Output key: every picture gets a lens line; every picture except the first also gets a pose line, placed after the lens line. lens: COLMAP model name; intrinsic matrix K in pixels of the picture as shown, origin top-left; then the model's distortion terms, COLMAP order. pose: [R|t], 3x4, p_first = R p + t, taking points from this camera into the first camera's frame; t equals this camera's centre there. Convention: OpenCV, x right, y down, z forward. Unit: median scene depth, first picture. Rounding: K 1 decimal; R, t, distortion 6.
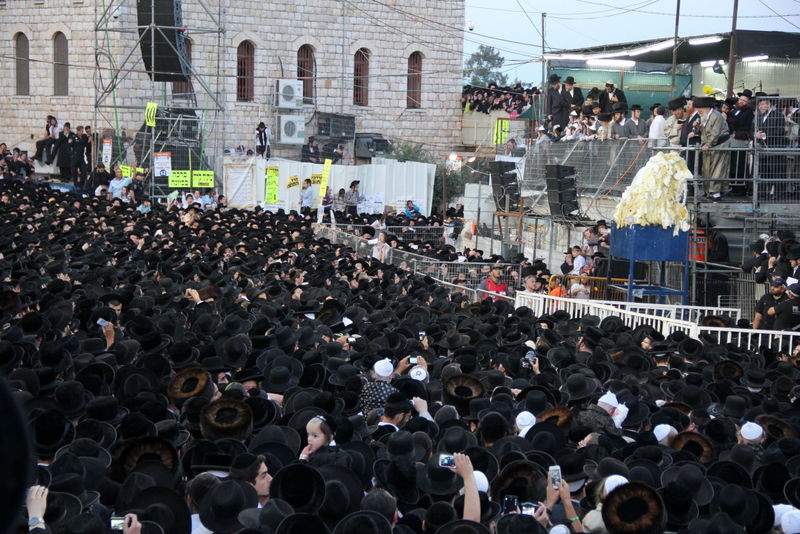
lens RADIAL K [[2027.0, 0, 402.8], [0, 2027.0, 272.9], [0, 0, 1]] dist [0.568193, 0.000000]
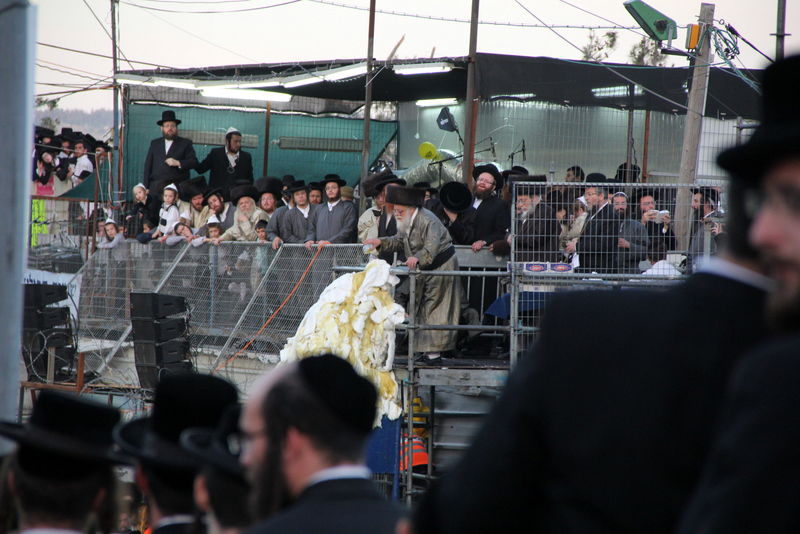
lens RADIAL K [[4576.6, 0, 402.8], [0, 4576.6, 259.7], [0, 0, 1]] dist [1.937449, 0.000000]
pose [[0.990003, 0.005341, 0.140943, -0.027425], [0.002384, 0.998506, -0.054590, 0.003421], [-0.141024, 0.054380, 0.988512, -0.181484]]
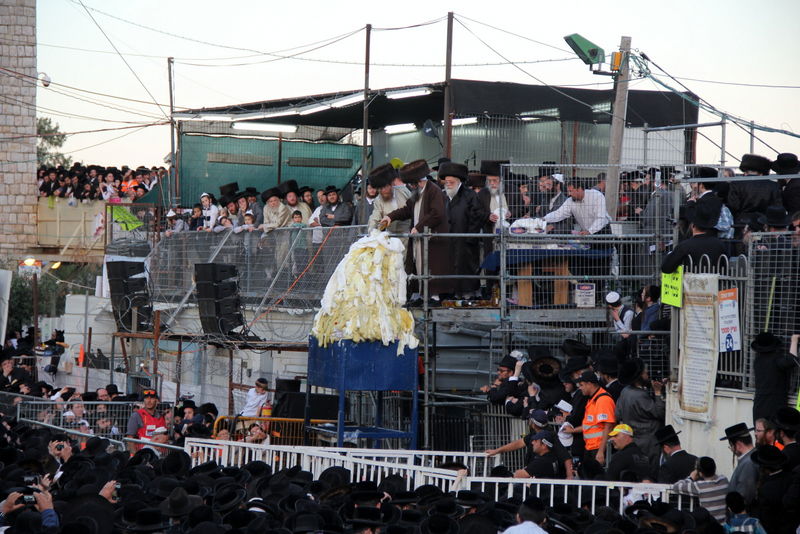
lens RADIAL K [[2745.2, 0, 402.4], [0, 2745.2, 275.7], [0, 0, 1]] dist [0.816843, 0.000000]
pose [[0.984257, -0.014201, 0.176175, -0.028192], [0.024022, 0.998266, -0.053737, 0.004704], [-0.175106, 0.057123, 0.982891, 0.038650]]
